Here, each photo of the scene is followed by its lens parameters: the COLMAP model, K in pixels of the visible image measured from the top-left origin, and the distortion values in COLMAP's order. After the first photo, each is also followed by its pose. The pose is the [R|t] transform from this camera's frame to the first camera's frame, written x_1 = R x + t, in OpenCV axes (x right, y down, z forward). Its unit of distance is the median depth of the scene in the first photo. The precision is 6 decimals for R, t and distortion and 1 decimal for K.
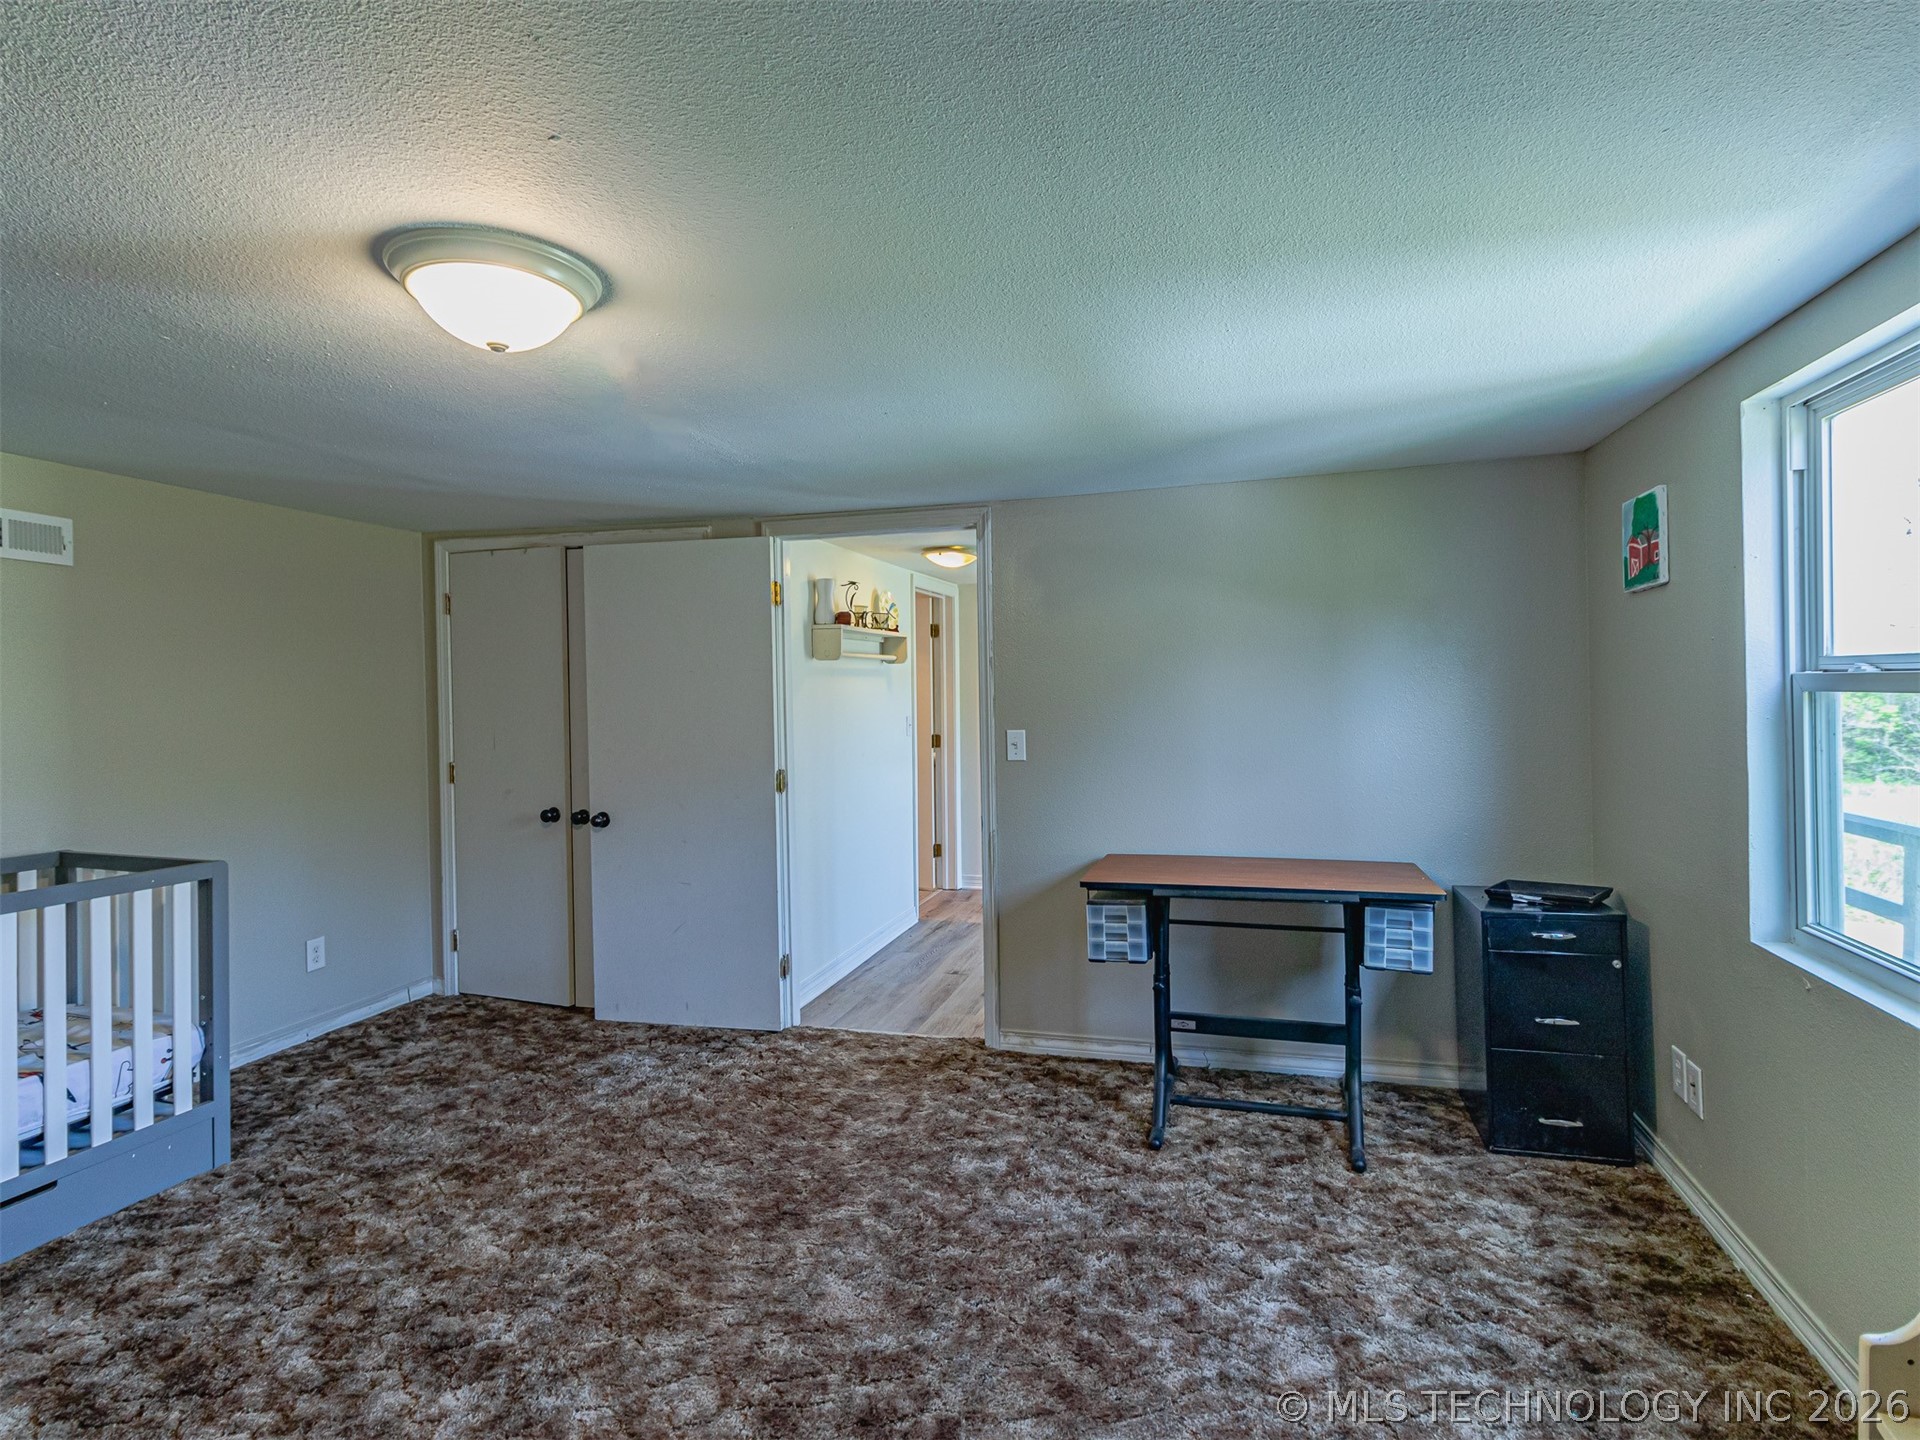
lens RADIAL K [[1021.0, 0, 959.2], [0, 1021.0, 717.1], [0, 0, 1]] dist [0.011523, -0.001748]
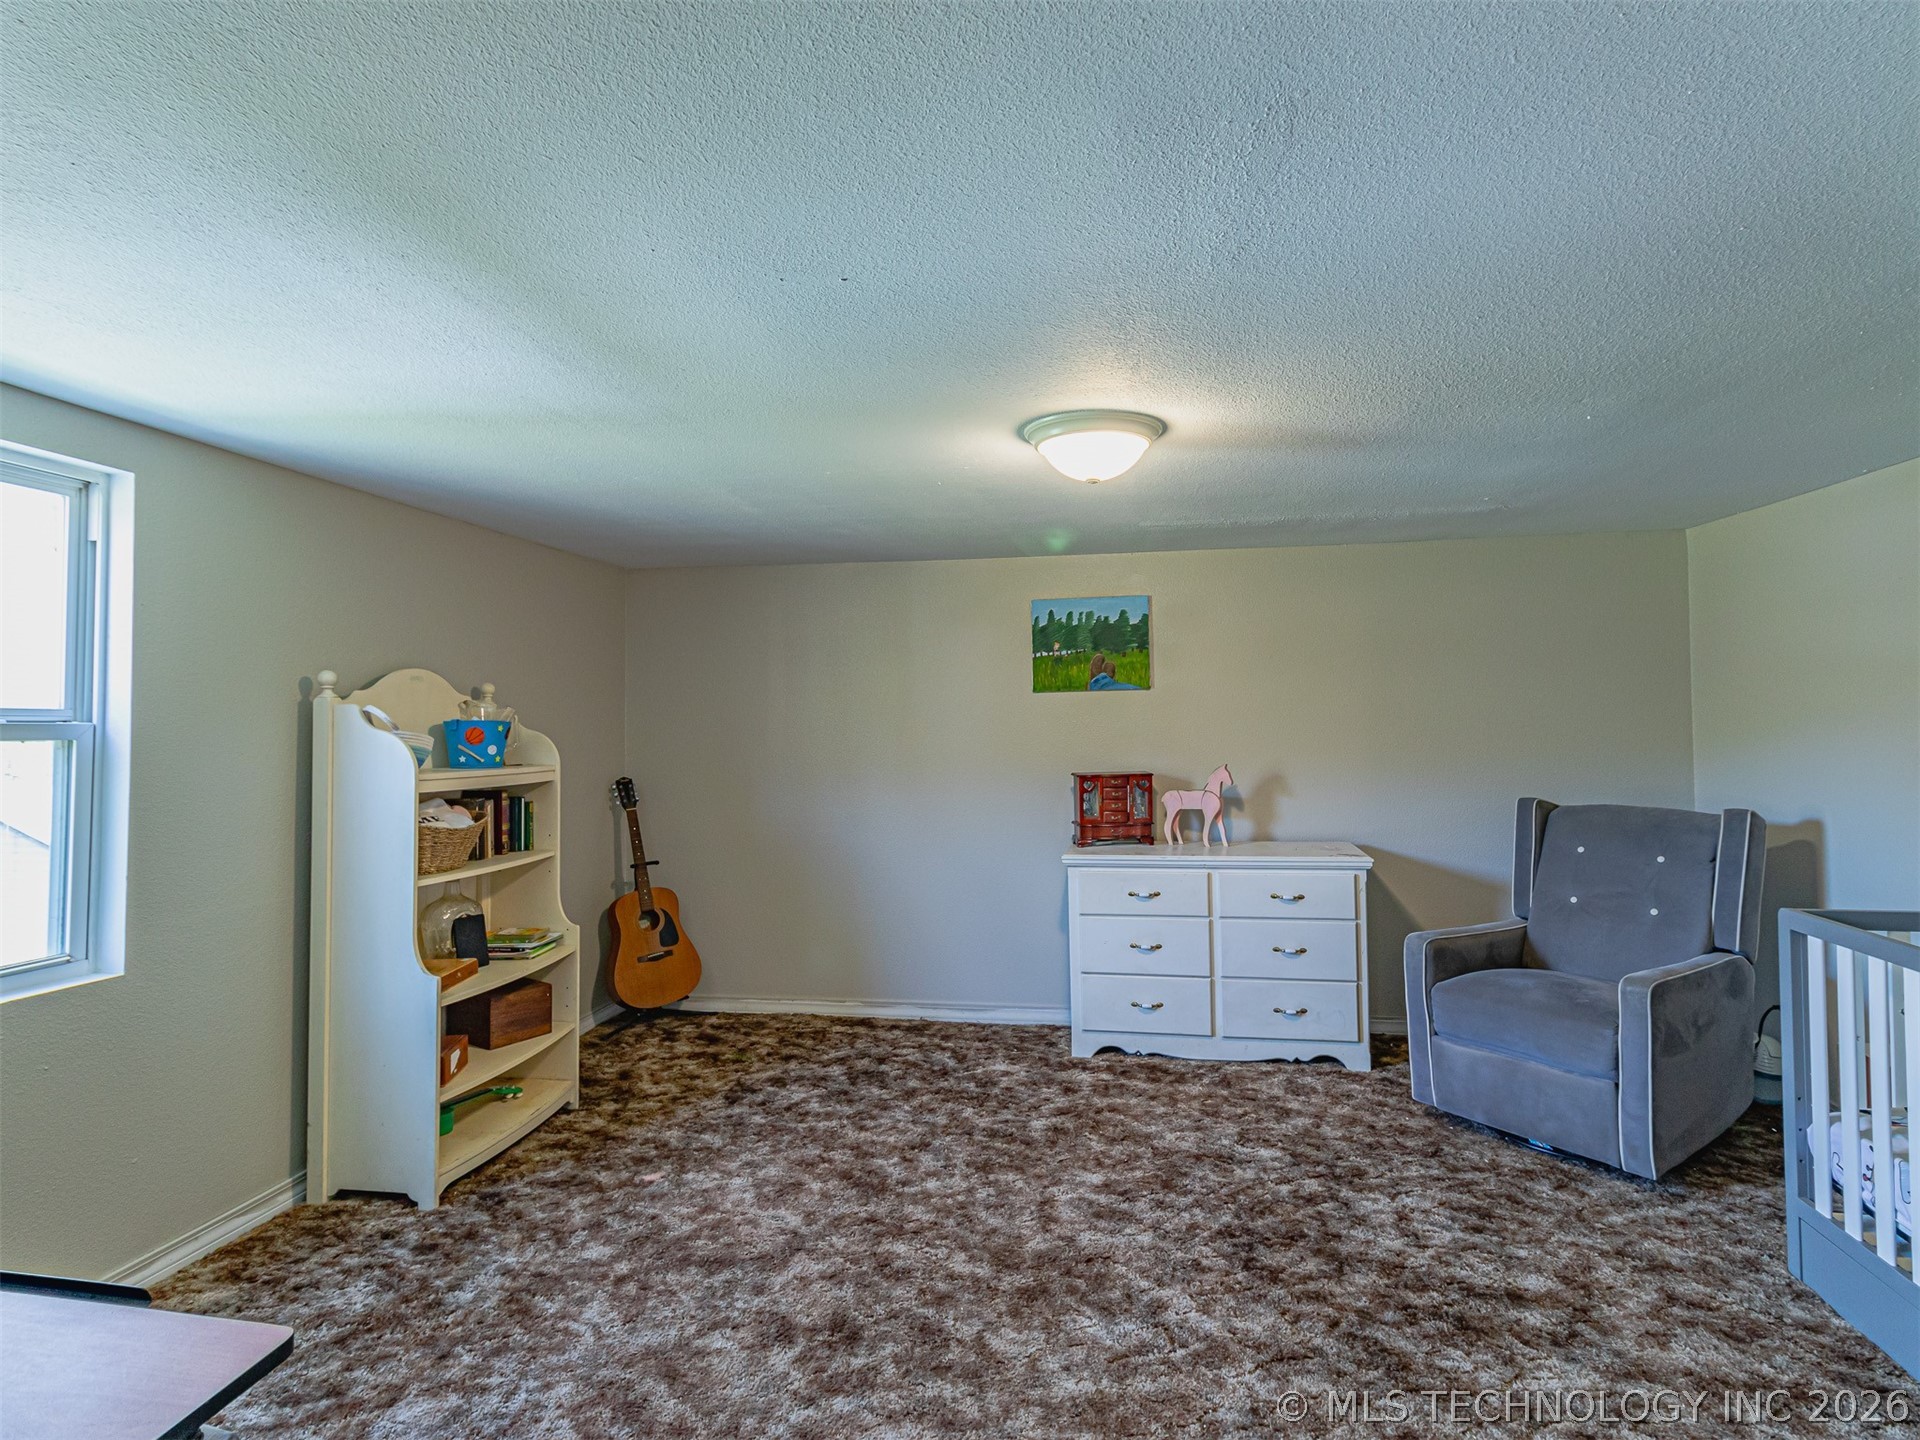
lens RADIAL K [[1021.0, 0, 962.6], [0, 1021.0, 716.8], [0, 0, 1]] dist [0.011523, -0.001748]
pose [[-0.993748, 0.013756, -0.110796, -0.086856], [0.015526, 0.999765, -0.015132, -0.013973], [0.110562, -0.016757, -0.993728, 2.025981]]
